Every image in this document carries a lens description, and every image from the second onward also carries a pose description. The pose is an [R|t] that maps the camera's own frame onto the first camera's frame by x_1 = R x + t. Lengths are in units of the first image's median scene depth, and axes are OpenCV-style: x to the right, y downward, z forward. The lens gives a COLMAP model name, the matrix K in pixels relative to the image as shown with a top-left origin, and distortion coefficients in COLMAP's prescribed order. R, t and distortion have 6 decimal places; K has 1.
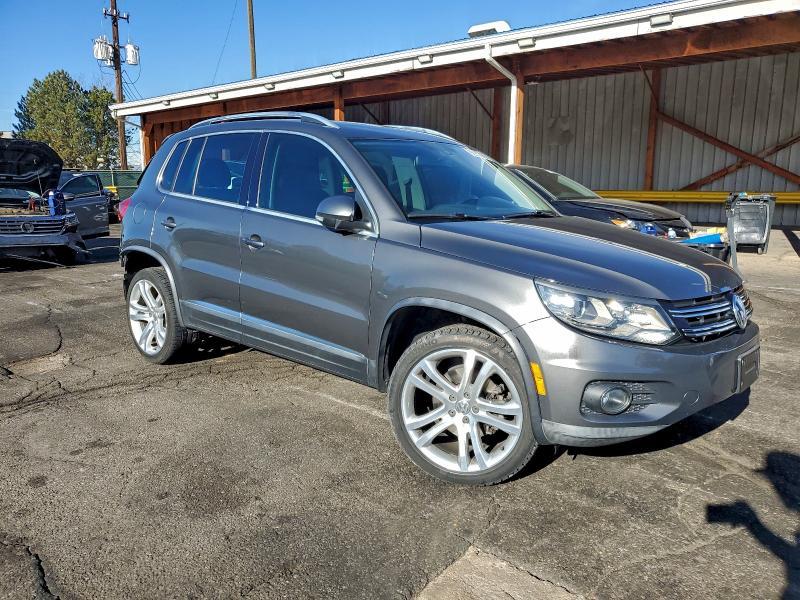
lens RADIAL K [[660.3, 0, 400.0], [0, 660.3, 300.0], [0, 0, 1]] dist [0.004617, 0.003980]
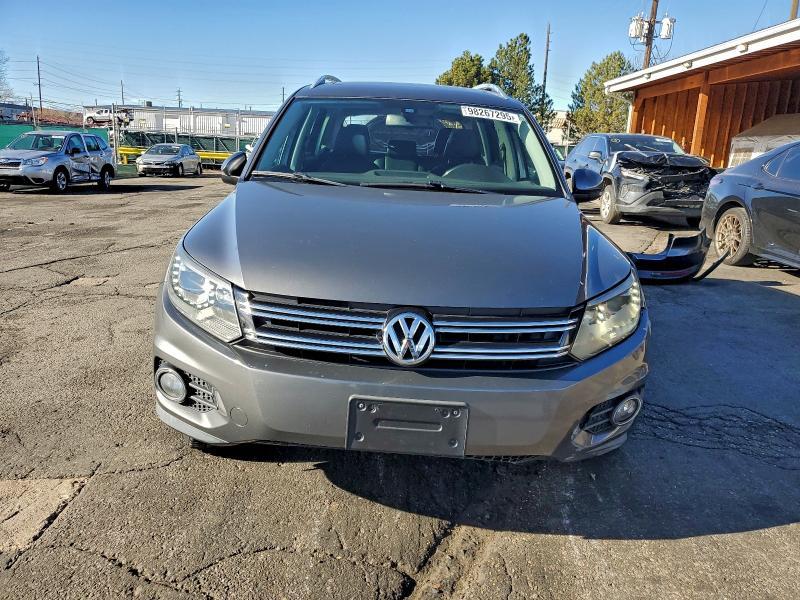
lens RADIAL K [[660.3, 0, 400.0], [0, 660.3, 300.0], [0, 0, 1]] dist [0.004617, 0.003980]
pose [[0.642709, 0.189590, -0.742281, 0.144997], [-0.169516, 0.980072, 0.103549, -0.012127], [0.747121, 0.059276, 0.662039, 0.082517]]
